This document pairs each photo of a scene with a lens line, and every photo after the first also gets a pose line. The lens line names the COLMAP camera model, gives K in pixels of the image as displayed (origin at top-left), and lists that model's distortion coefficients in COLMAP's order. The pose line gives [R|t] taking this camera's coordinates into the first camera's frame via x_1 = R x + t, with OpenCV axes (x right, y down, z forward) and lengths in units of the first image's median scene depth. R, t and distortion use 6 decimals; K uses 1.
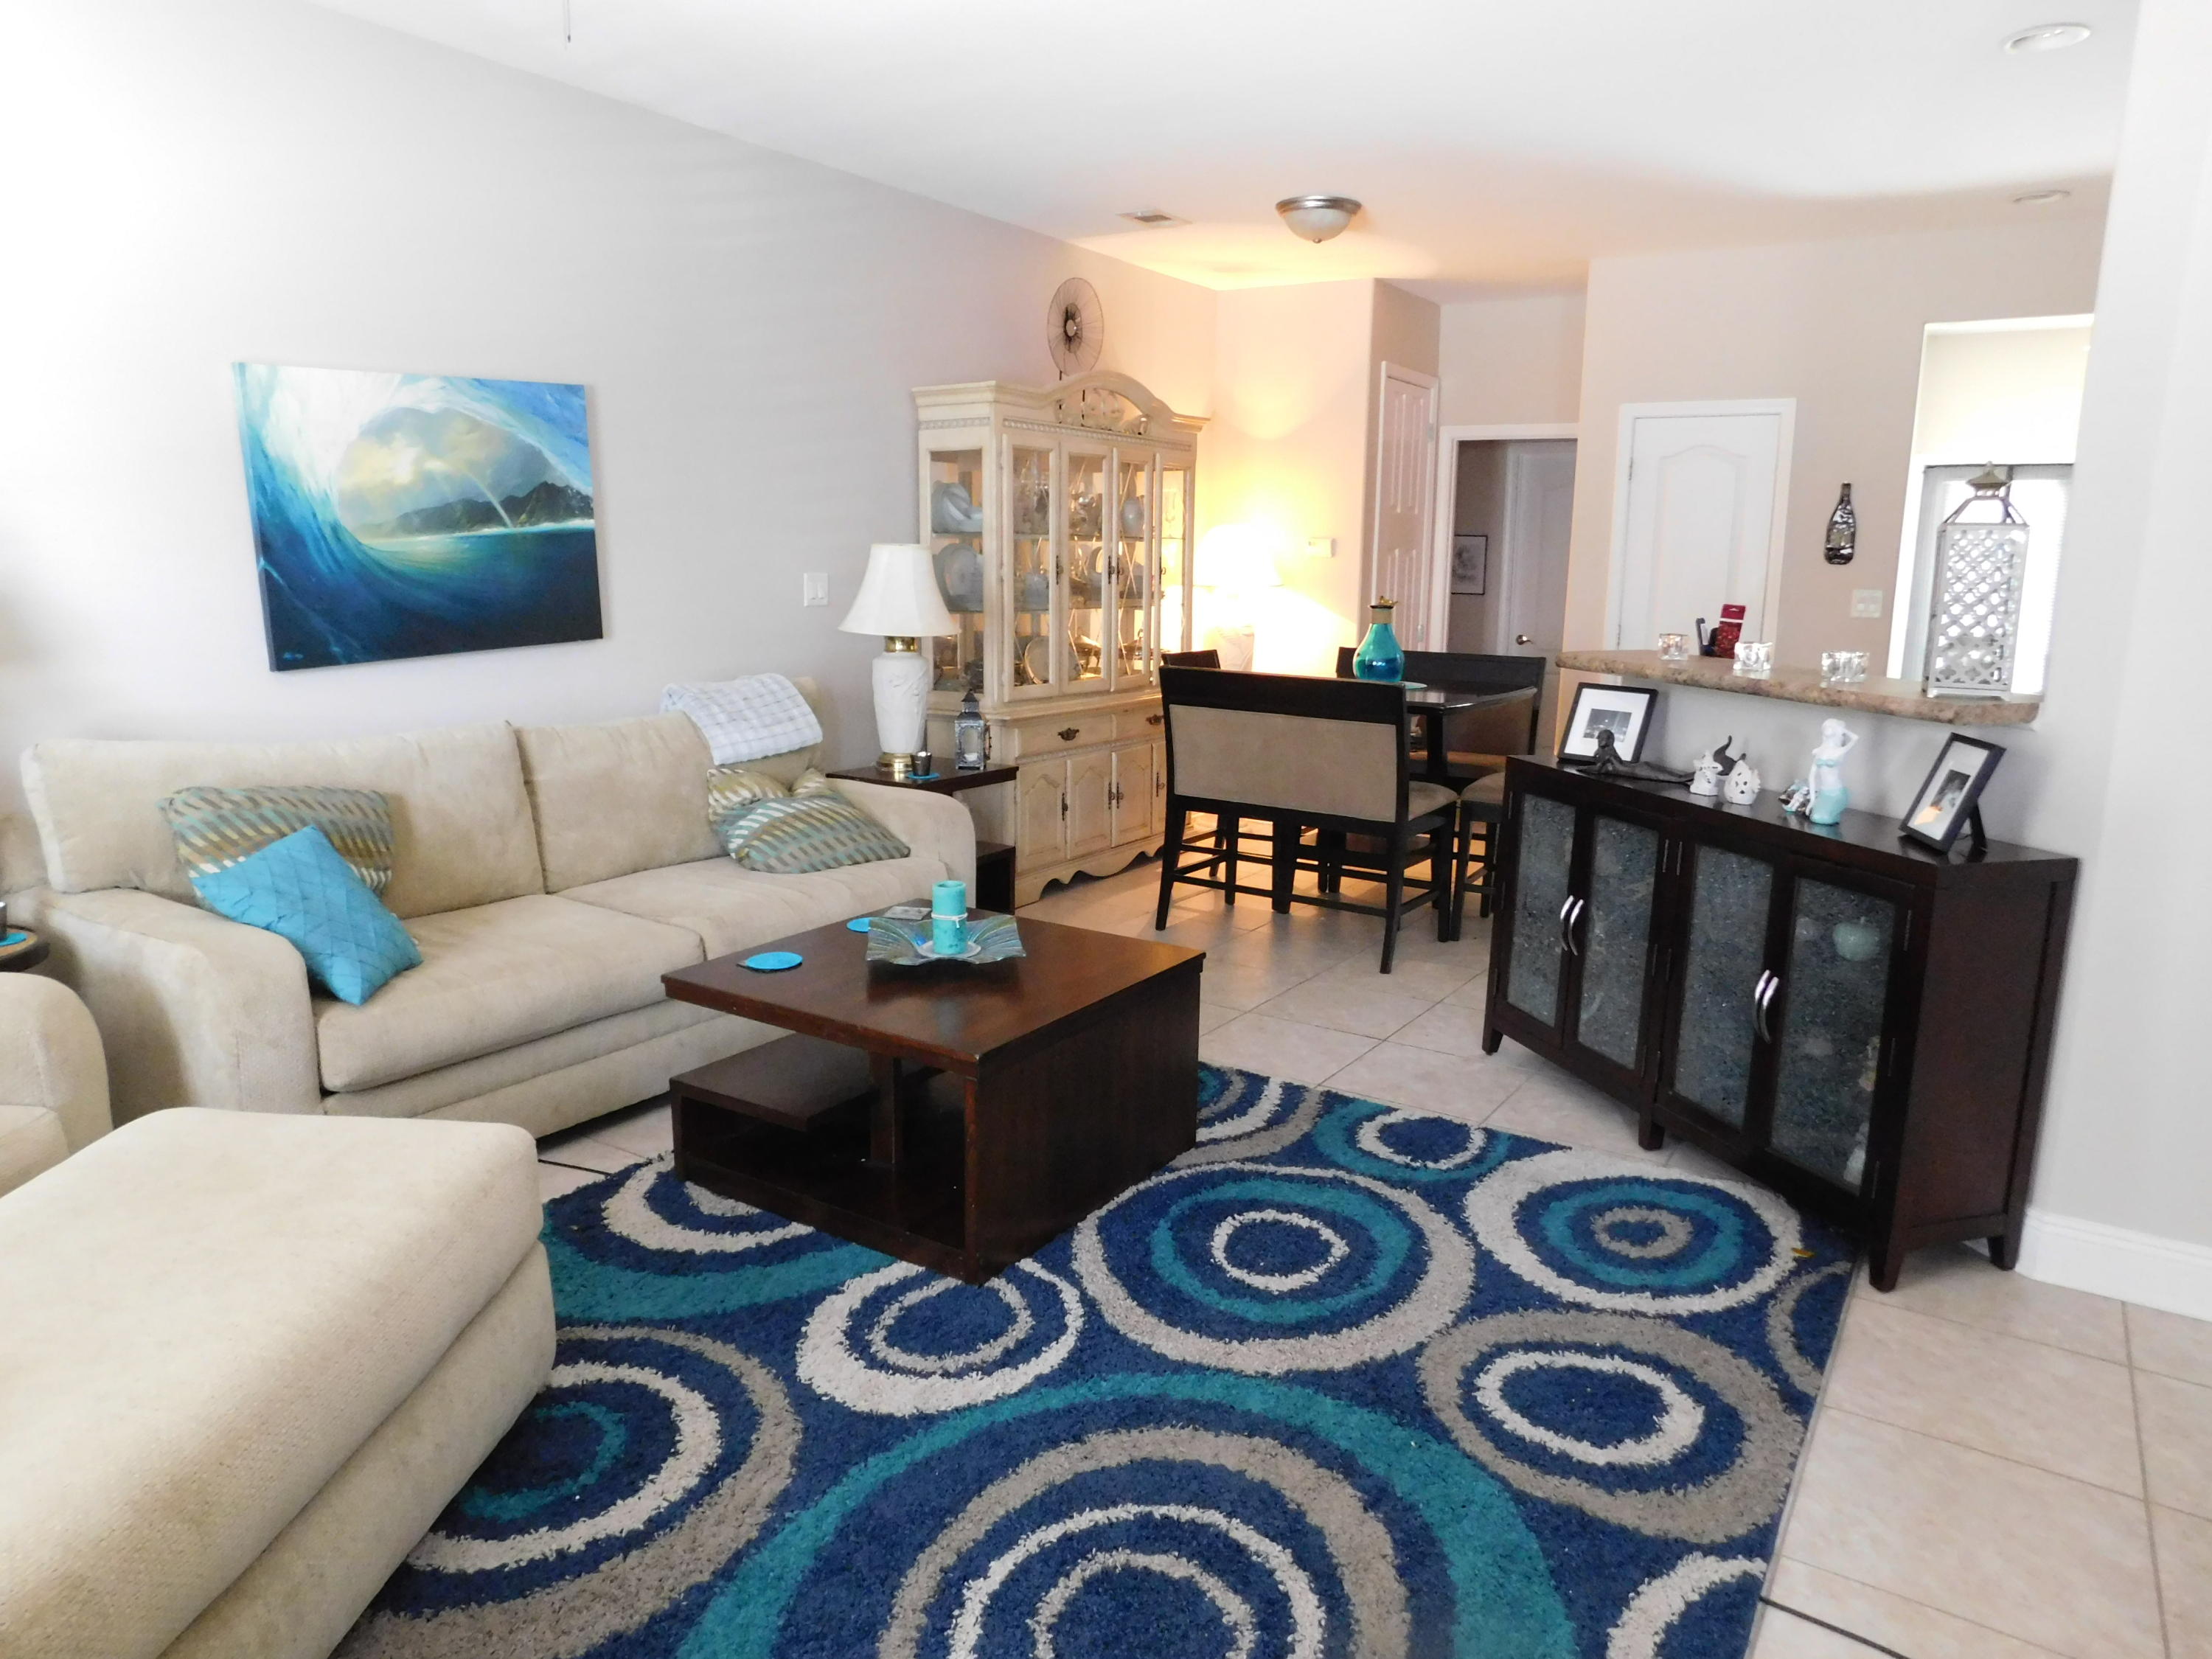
lens RADIAL K [[1486.2, 0, 1117.2], [0, 1486.2, 840.0], [0, 0, 1]] dist [-0.065148, 0.053252]
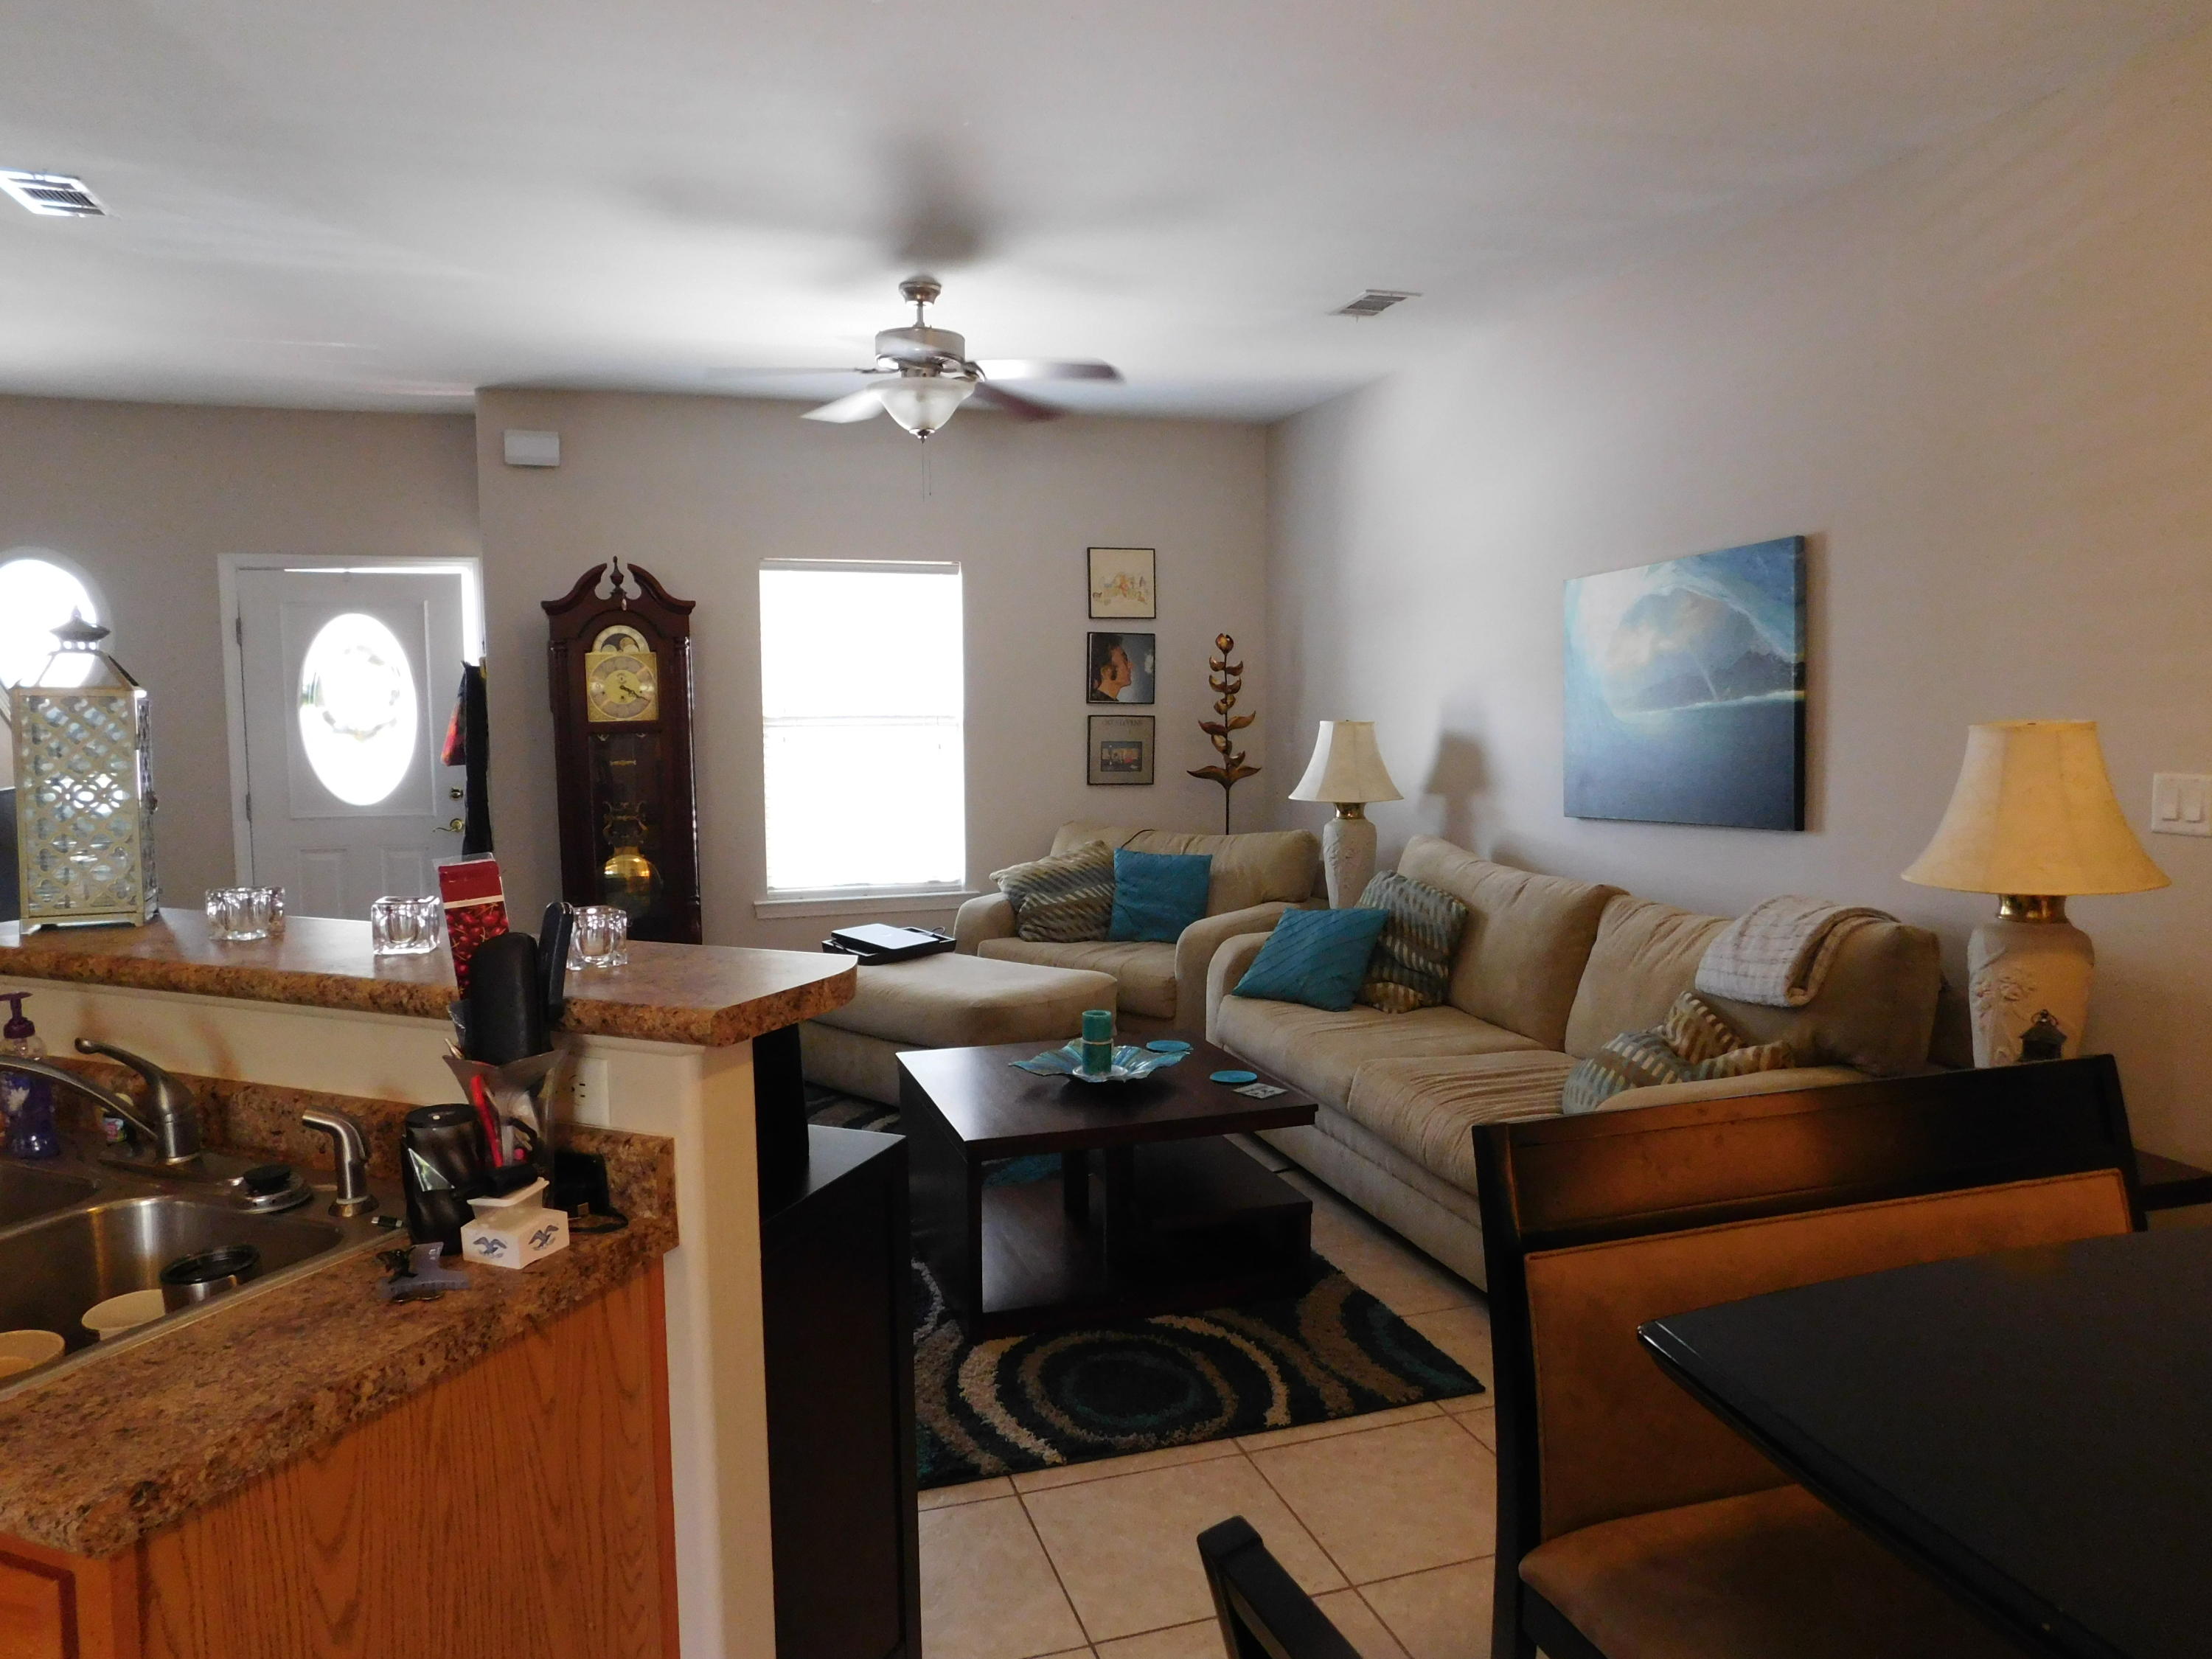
lens RADIAL K [[1486.2, 0, 1117.2], [0, 1486.2, 840.0], [0, 0, 1]] dist [-0.065148, 0.053252]
pose [[-0.622207, 0.060336, -0.780524, 0.770915], [-0.155458, 0.967647, 0.198727, -0.334402], [0.767262, 0.244988, -0.592697, 1.694111]]
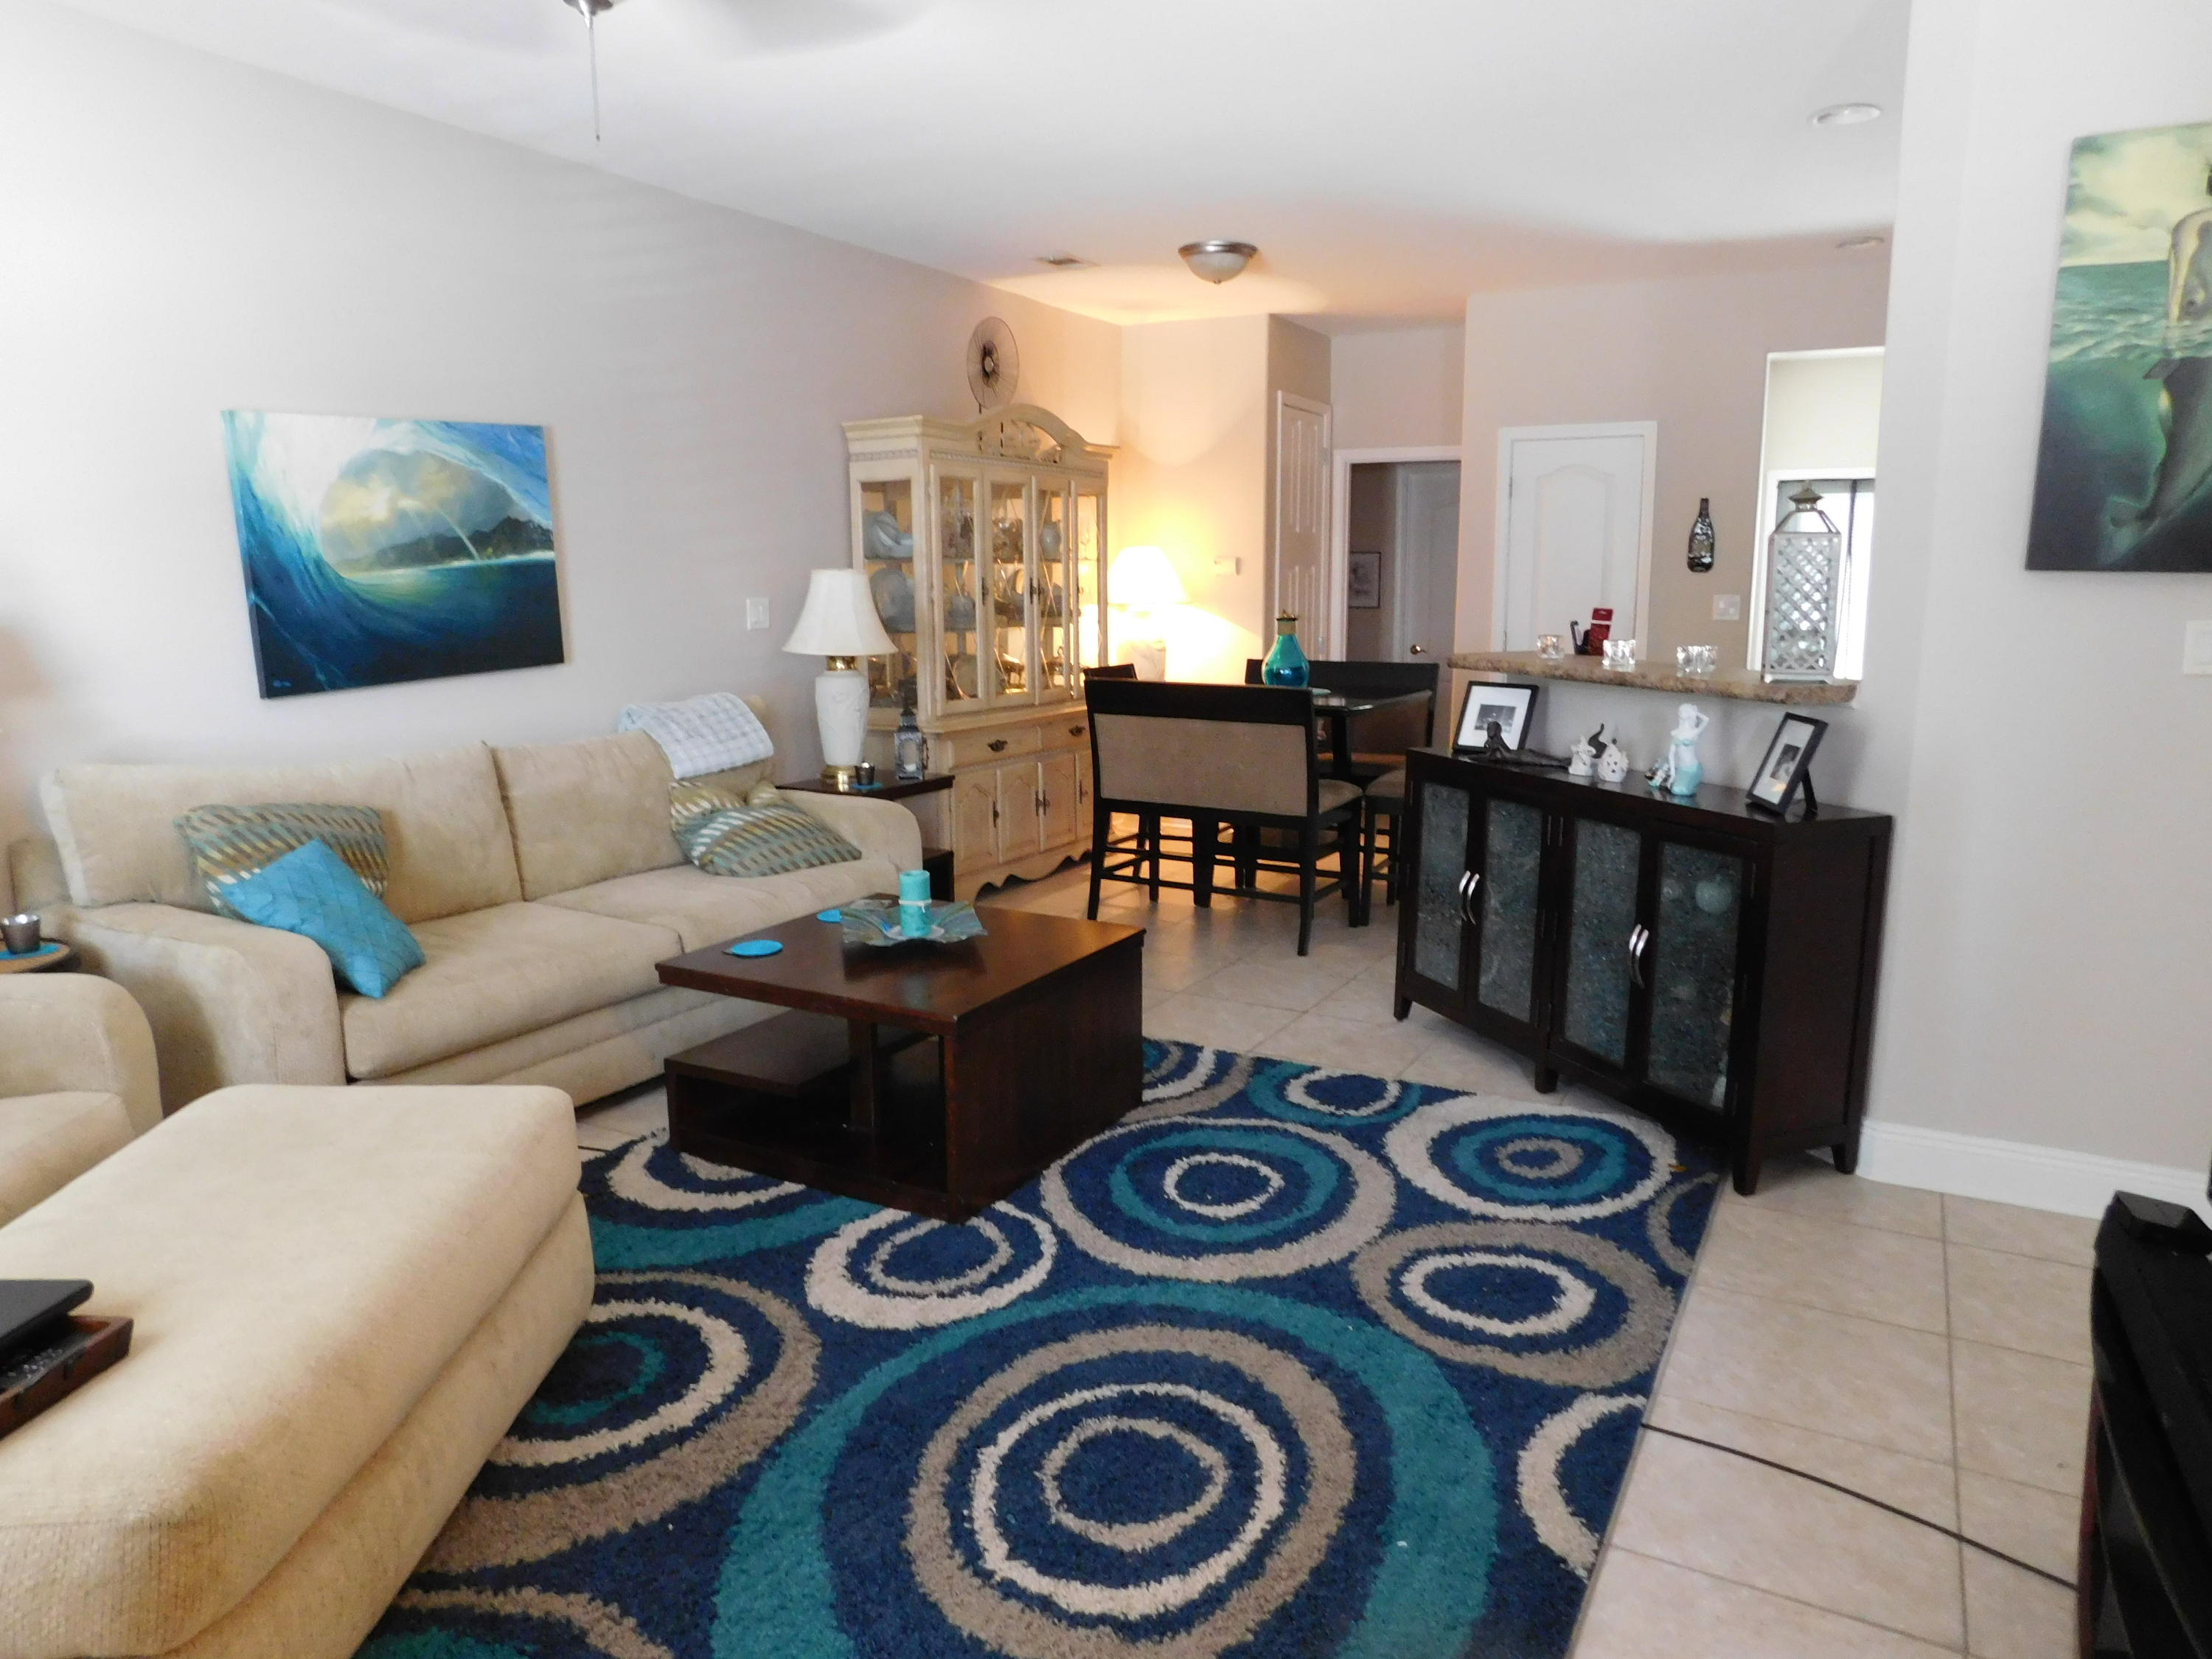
lens RADIAL K [[1486.2, 0, 1117.2], [0, 1486.2, 840.0], [0, 0, 1]] dist [-0.065148, 0.053252]
pose [[0.997422, -0.030137, 0.065129, -0.034498], [0.031098, 0.999421, -0.013792, 0.025047], [-0.064676, 0.015782, 0.997782, -0.116509]]
